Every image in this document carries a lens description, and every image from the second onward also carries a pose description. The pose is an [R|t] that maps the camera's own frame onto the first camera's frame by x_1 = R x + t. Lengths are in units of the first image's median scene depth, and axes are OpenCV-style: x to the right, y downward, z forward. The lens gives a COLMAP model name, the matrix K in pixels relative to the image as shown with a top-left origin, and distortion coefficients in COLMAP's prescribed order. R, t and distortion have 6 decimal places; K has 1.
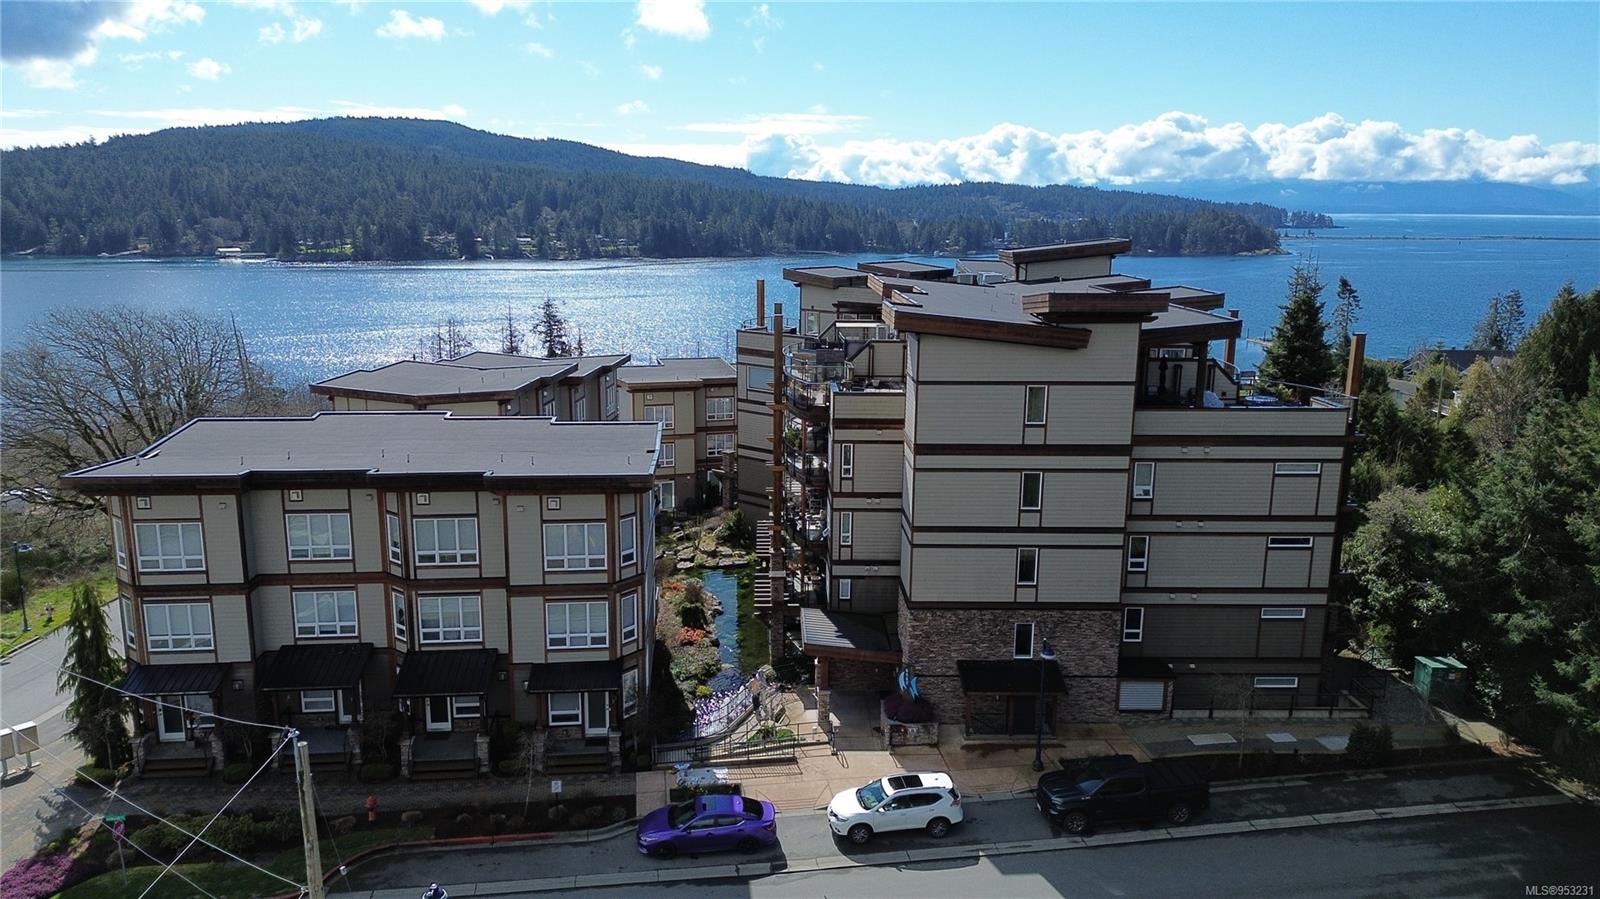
lens RADIAL K [[1124.0, 0, 804.9], [0, 1124.0, 443.3], [0, 0, 1]] dist [0.080688, -0.070729]
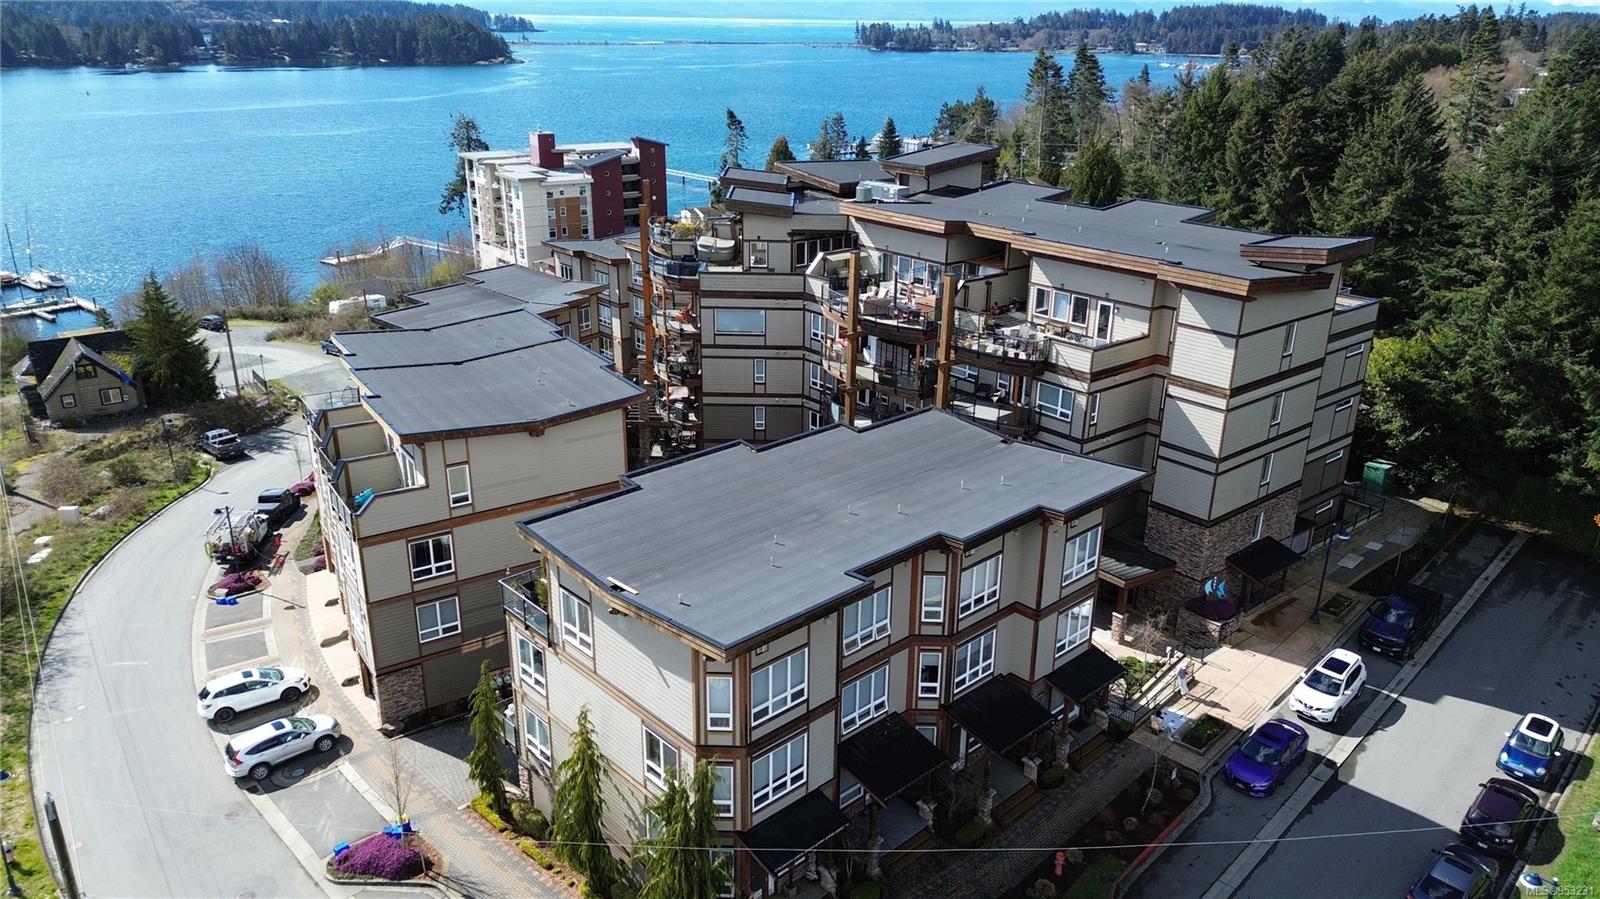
lens RADIAL K [[1124.0, 0, 804.5], [0, 1124.0, 446.5], [0, 0, 1]] dist [0.080688, -0.070729]
pose [[0.790776, -0.218217, 0.571886, -0.912599], [0.121838, 0.971713, 0.202309, -0.228450], [-0.599857, -0.090304, 0.794995, 0.328675]]
